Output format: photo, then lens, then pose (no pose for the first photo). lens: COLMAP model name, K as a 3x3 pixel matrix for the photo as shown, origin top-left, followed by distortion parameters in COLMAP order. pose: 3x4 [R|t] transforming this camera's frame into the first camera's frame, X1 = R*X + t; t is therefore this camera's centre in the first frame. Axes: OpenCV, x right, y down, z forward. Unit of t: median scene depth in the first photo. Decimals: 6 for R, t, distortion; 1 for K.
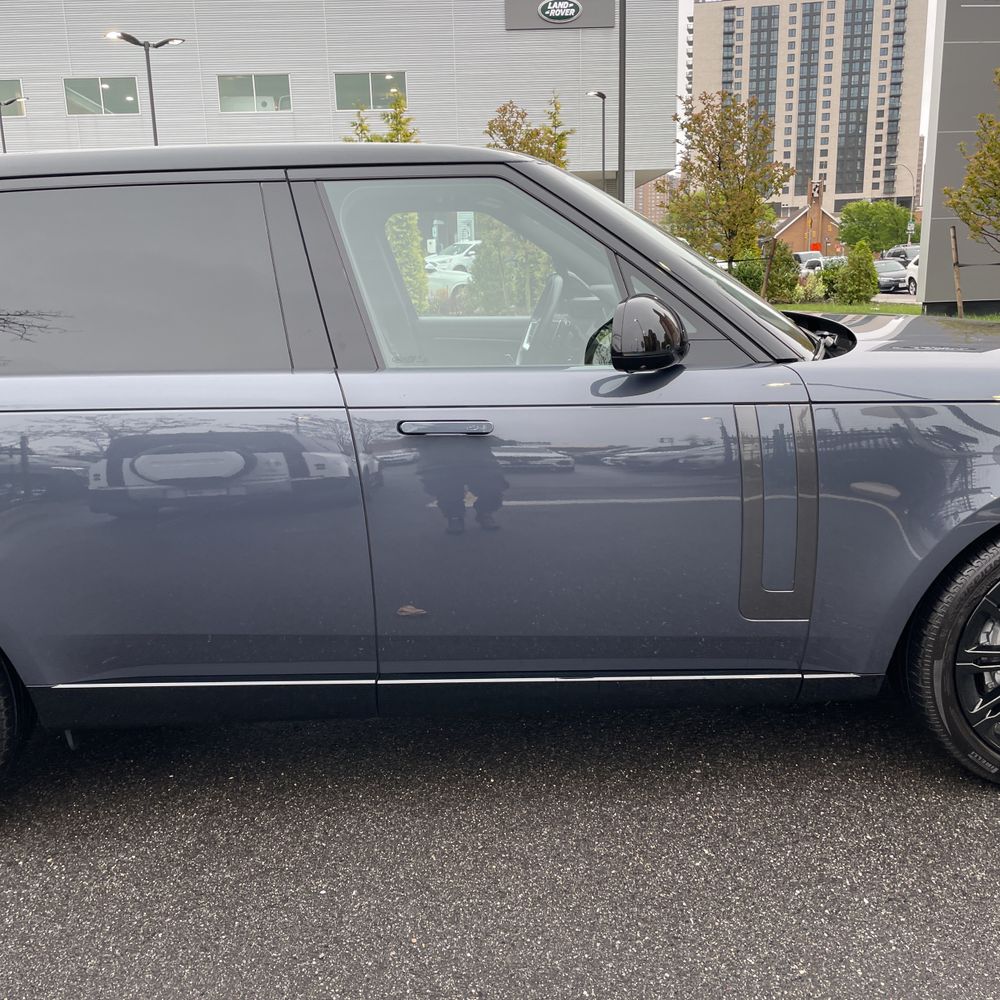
lens RADIAL K [[1014.7, 0, 509.7], [0, 1014.7, 514.5], [0, 0, 1]] dist [0.089307, -0.119791]
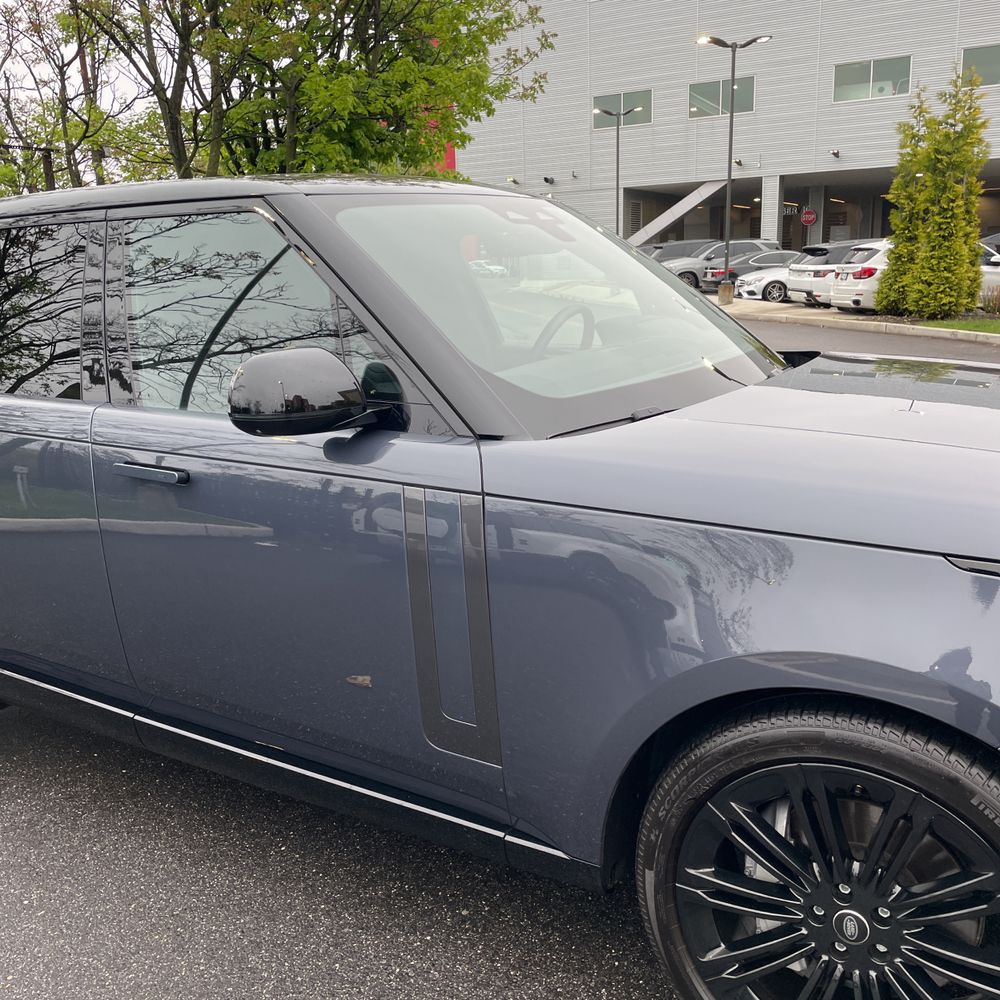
lens RADIAL K [[1018.5, 0, 521.3], [0, 1018.5, 500.5], [0, 0, 1]] dist [0.084518, -0.111603]
pose [[0.836679, 0.124619, -0.533328, 0.044550], [-0.126785, 0.991389, 0.032753, -0.008079], [0.532817, 0.040214, 0.845275, 0.021629]]
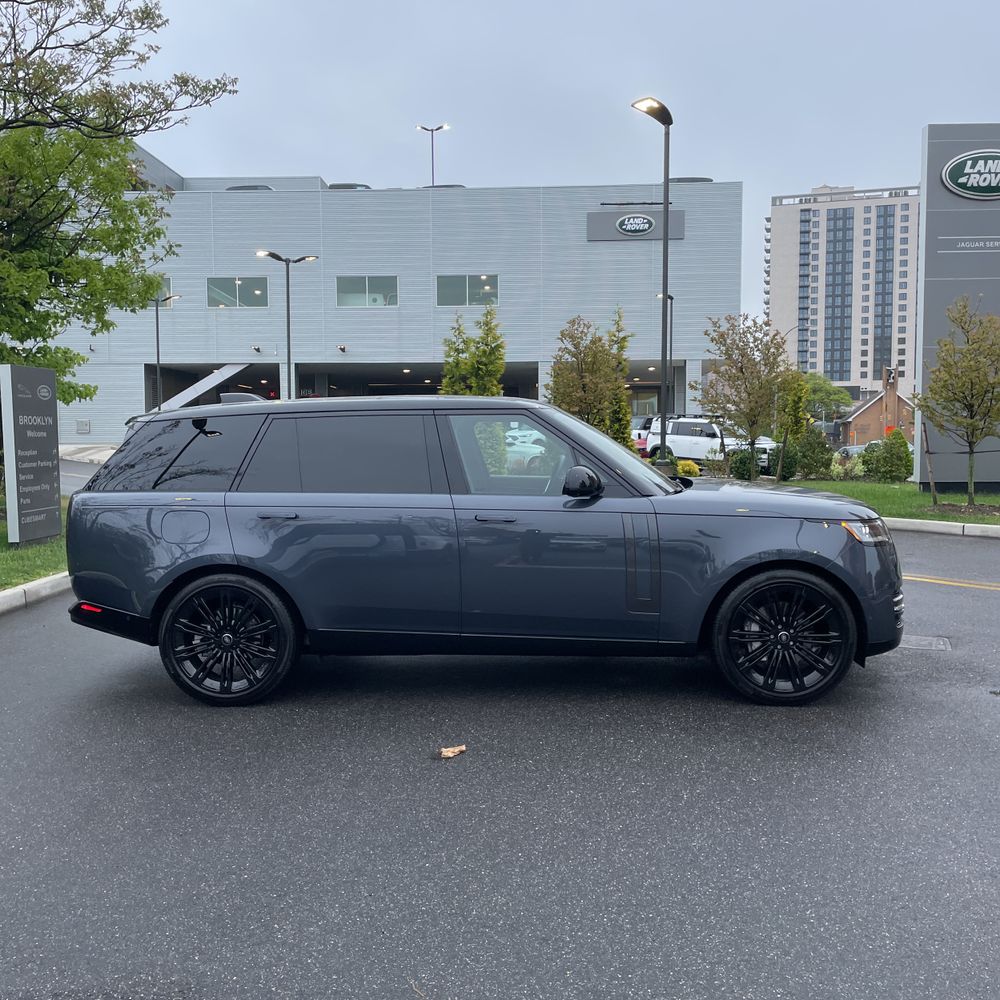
lens RADIAL K [[1018.5, 0, 521.3], [0, 1018.5, 500.5], [0, 0, 1]] dist [0.084518, -0.111603]
pose [[0.997314, 0.027589, -0.067853, 0.008951], [-0.039181, 0.983620, -0.175947, 0.016599], [0.061887, 0.178133, 0.982058, -0.076145]]
